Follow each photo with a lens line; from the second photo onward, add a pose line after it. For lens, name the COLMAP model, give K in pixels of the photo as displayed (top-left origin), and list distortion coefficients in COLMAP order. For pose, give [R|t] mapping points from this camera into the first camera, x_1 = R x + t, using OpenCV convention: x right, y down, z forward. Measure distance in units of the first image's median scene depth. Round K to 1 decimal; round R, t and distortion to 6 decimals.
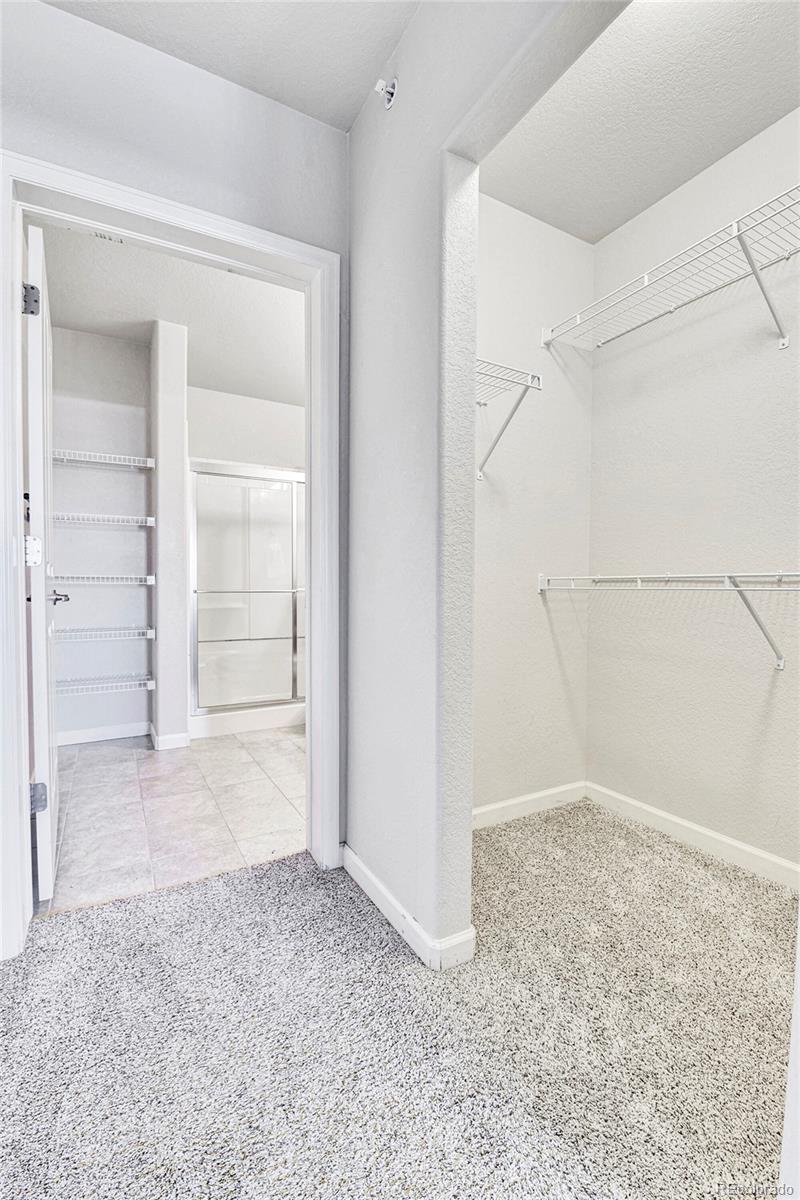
lens RADIAL K [[532.8, 0, 396.2], [0, 532.8, 598.0], [0, 0, 1]] dist [-0.000353, 0.000004]
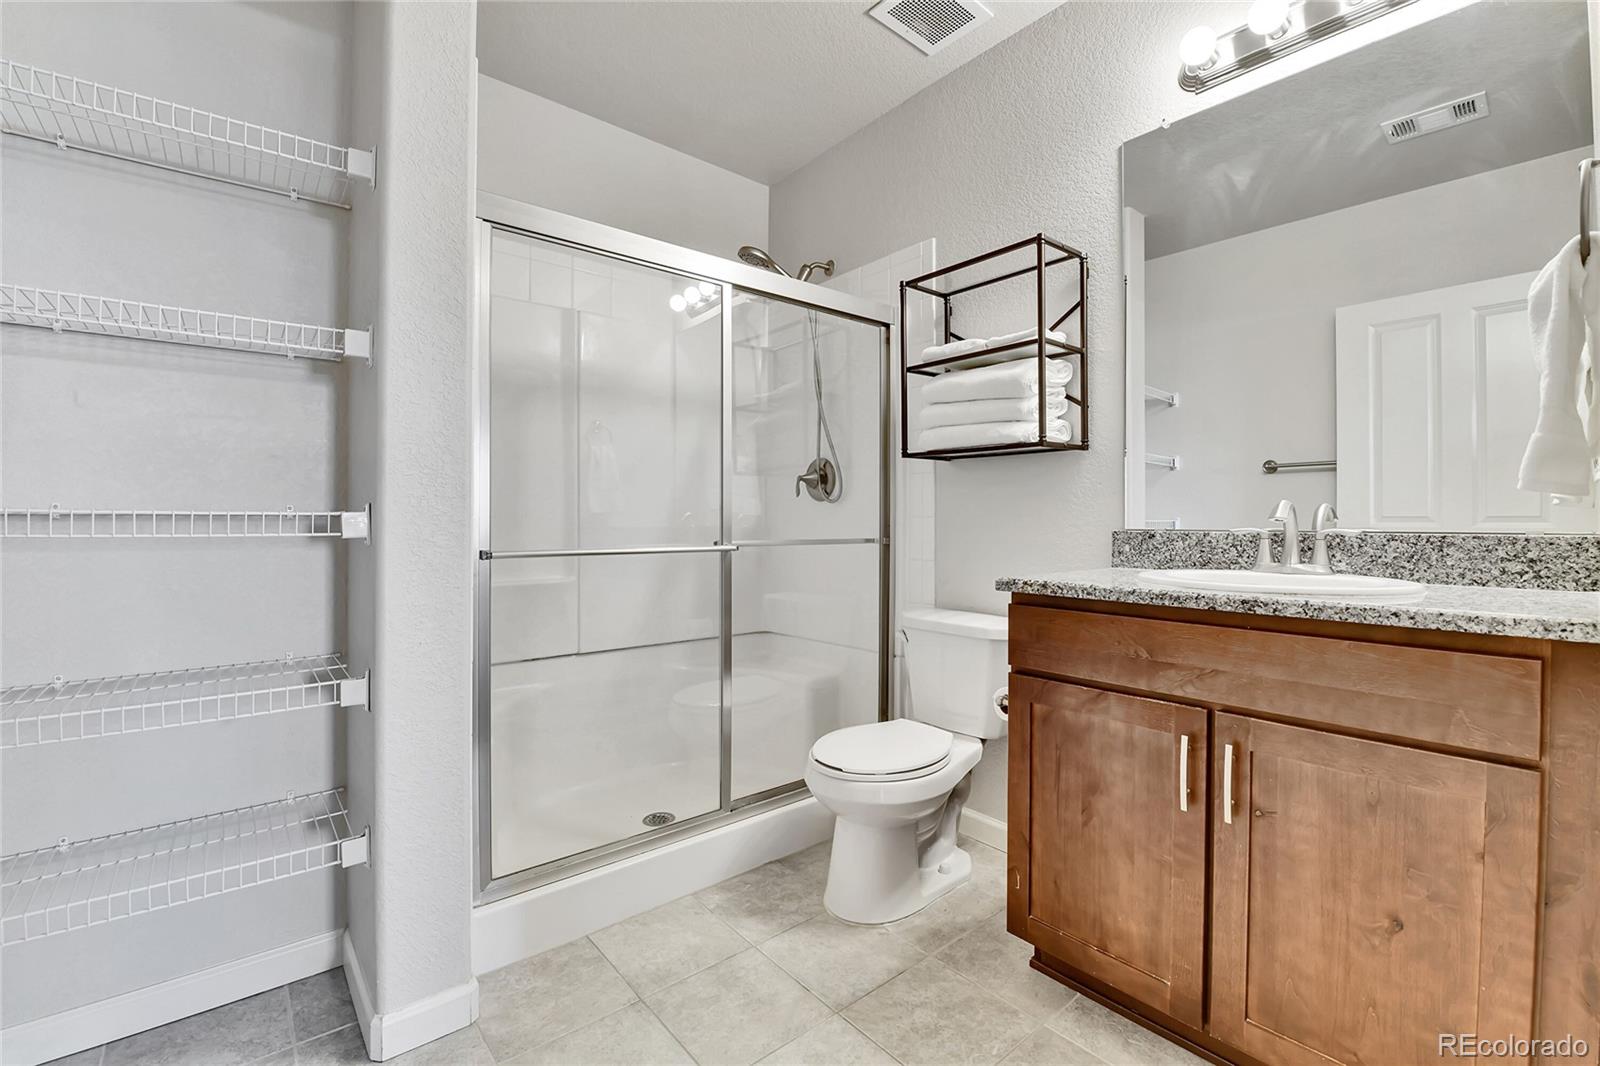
lens RADIAL K [[698.5, 0, 802.9], [0, 698.5, 520.4], [0, 0, 1]] dist [0.000986, -0.011137]
pose [[0.981708, -0.004433, 0.190343, -0.257245], [0.009483, 0.999626, -0.025634, -0.021059], [-0.190158, 0.026970, 0.981383, 0.501781]]
